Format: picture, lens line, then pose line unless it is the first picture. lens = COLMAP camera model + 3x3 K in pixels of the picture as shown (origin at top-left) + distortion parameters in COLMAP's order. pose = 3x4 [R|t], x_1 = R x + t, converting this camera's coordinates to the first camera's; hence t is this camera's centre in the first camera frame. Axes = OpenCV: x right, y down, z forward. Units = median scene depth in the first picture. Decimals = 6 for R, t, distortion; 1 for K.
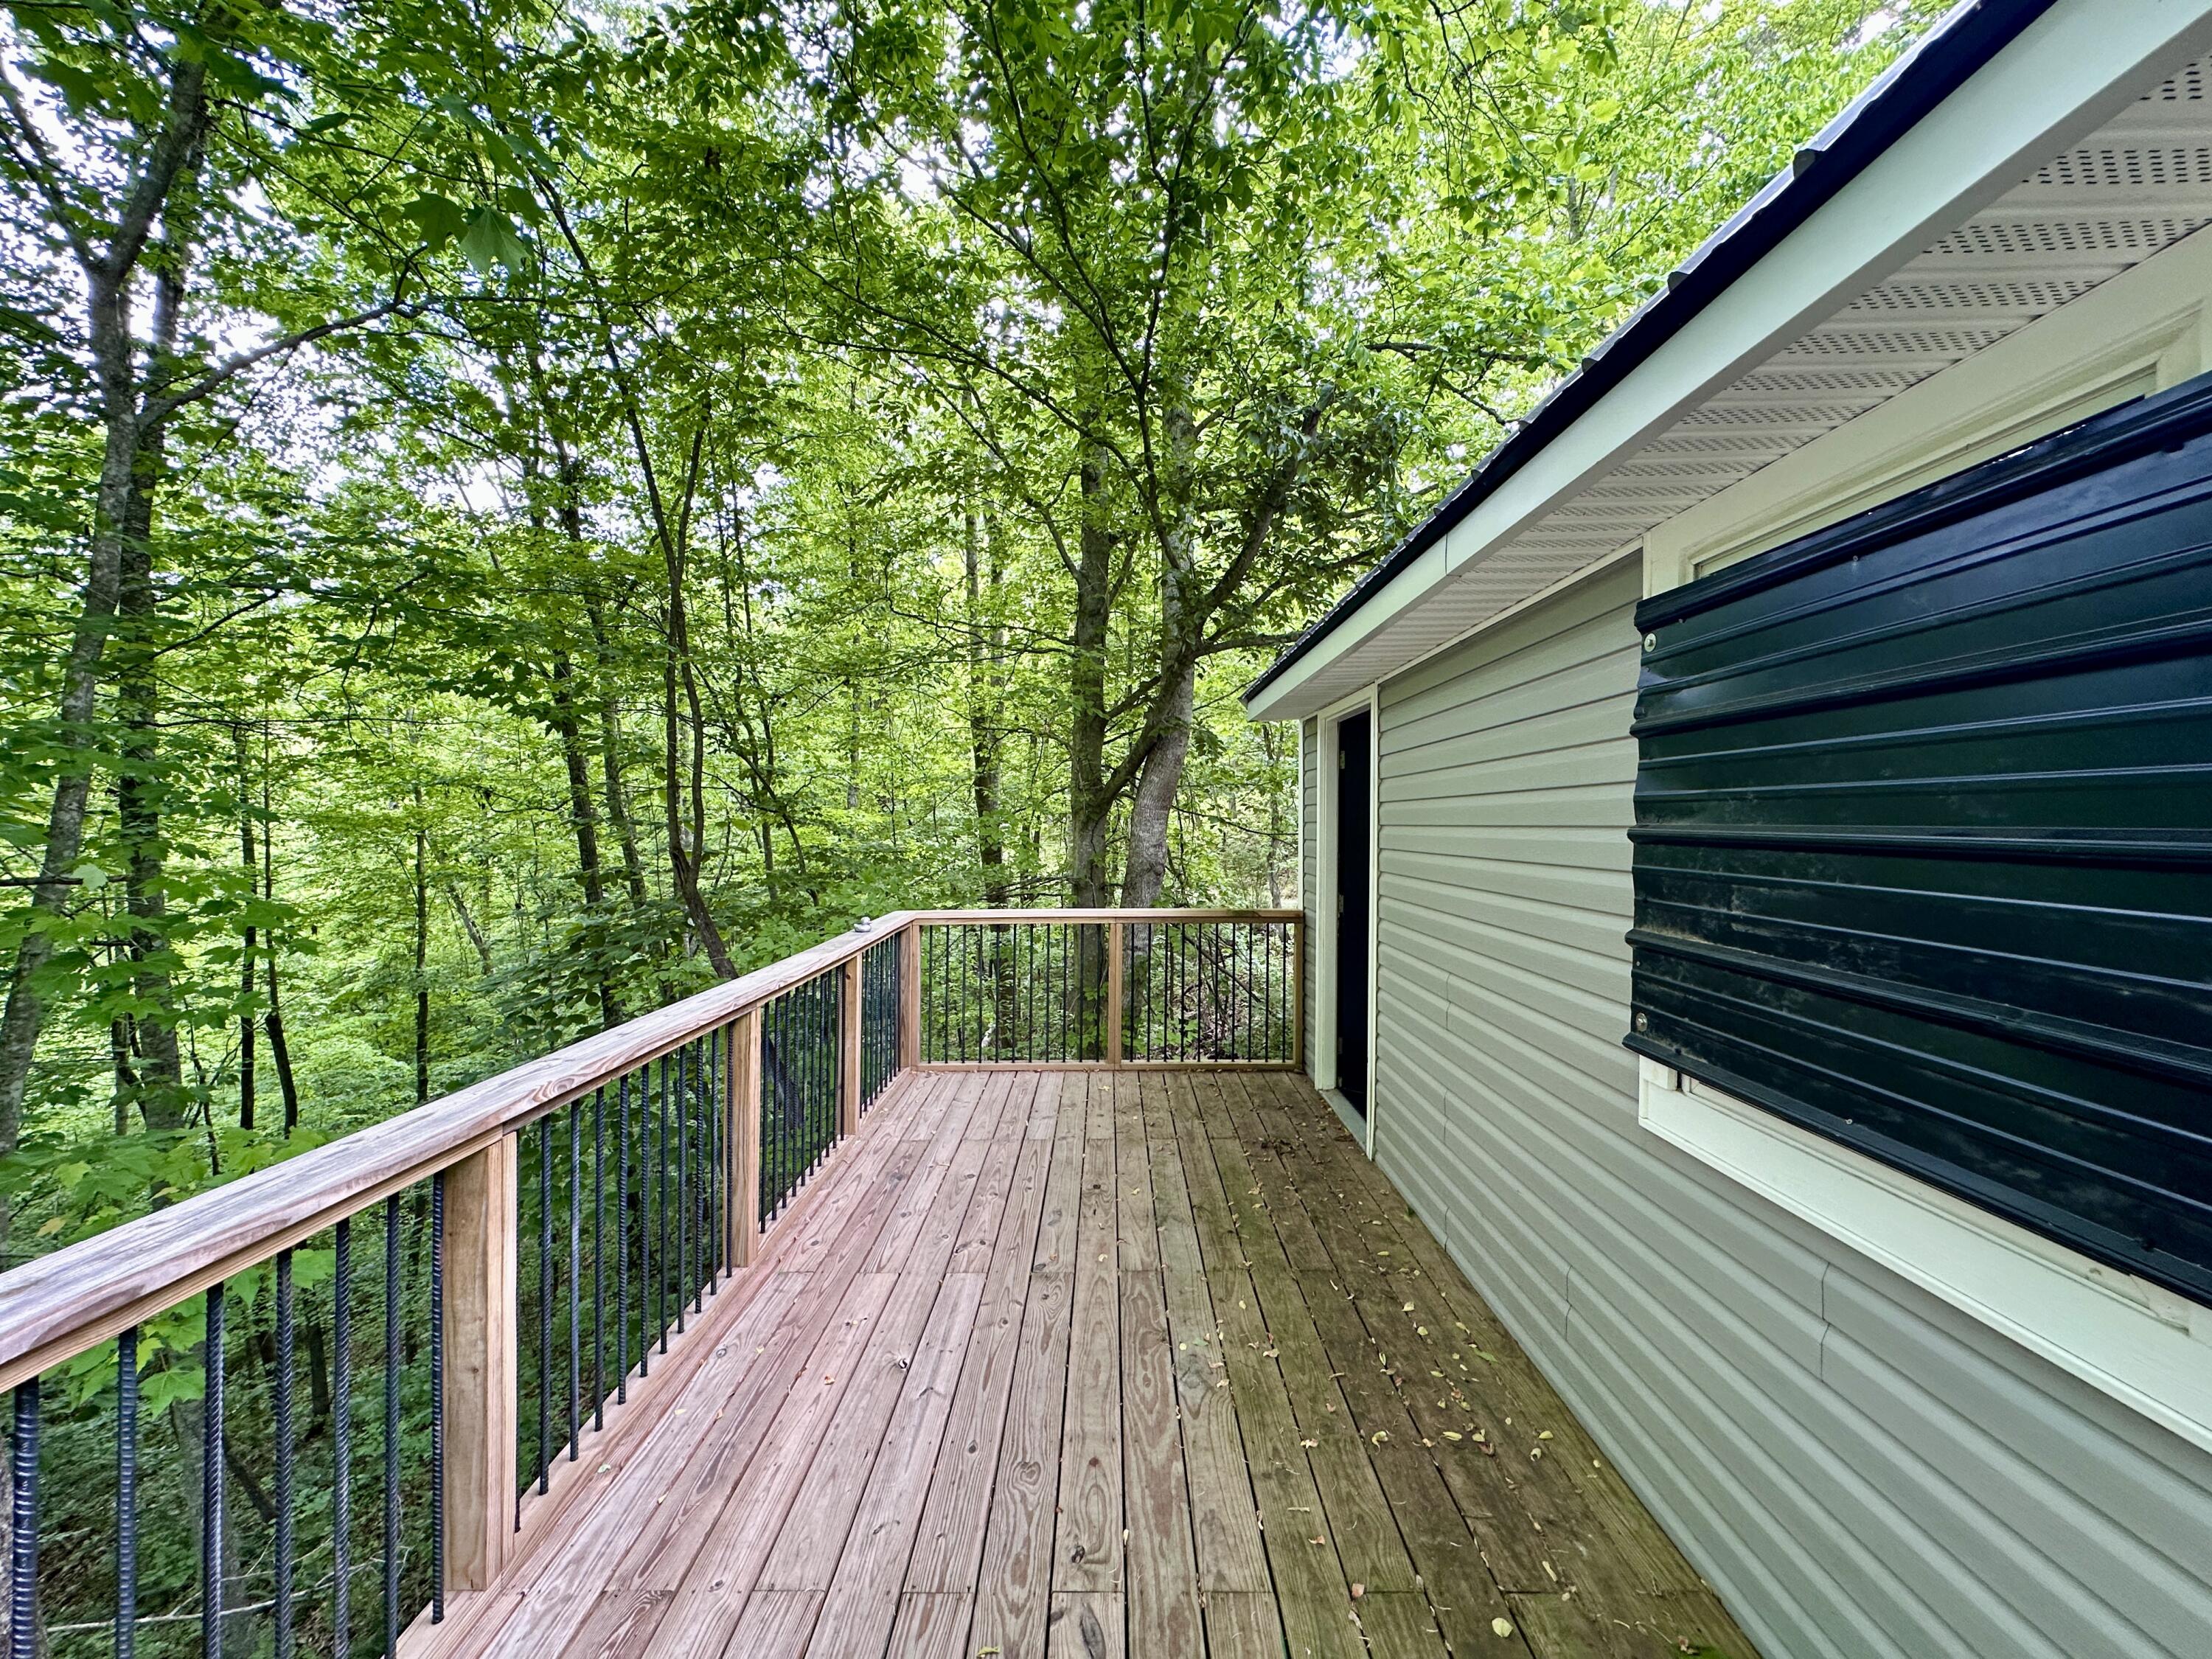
lens RADIAL K [[876.7, 0, 1105.7], [0, 876.7, 825.6], [0, 0, 1]] dist [-0.001483, 0.000032]
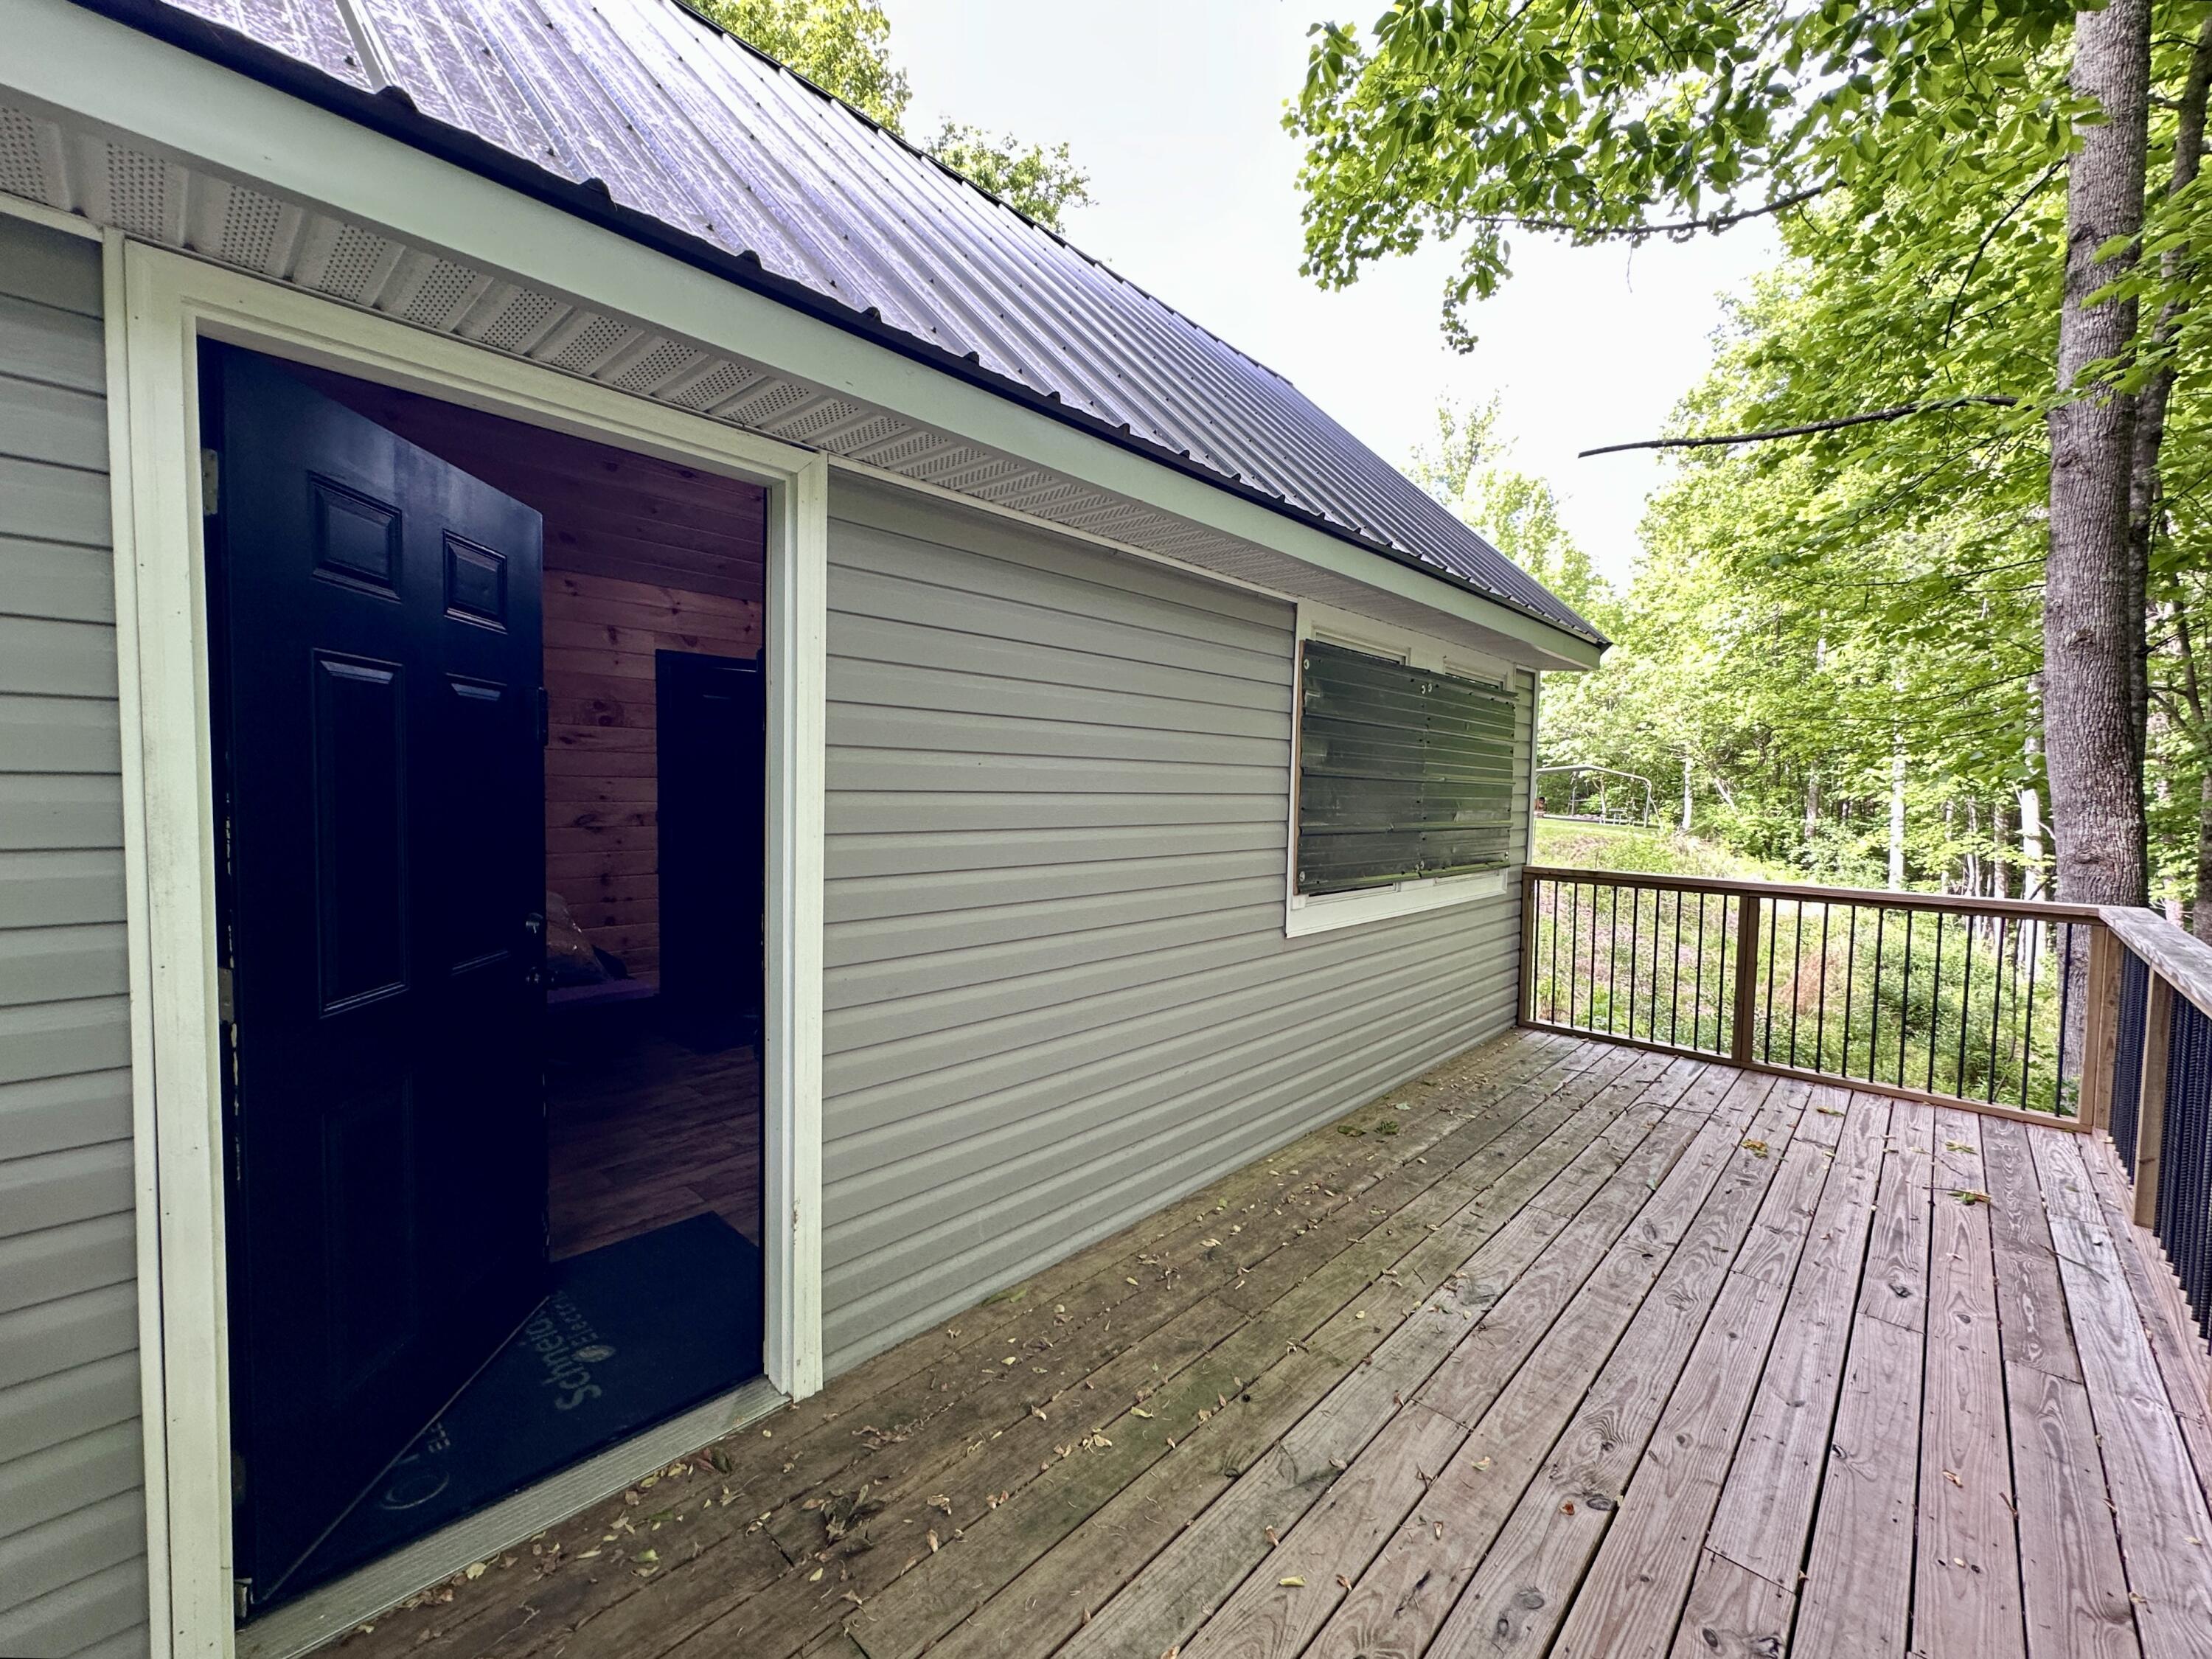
lens RADIAL K [[876.7, 0, 1118.6], [0, 876.7, 823.2], [0, 0, 1]] dist [-0.001483, 0.000032]
pose [[-0.727080, -0.046883, 0.684950, -0.261301], [-0.016810, 0.998582, 0.050506, 0.021305], [-0.686347, 0.025207, -0.726837, 1.927674]]
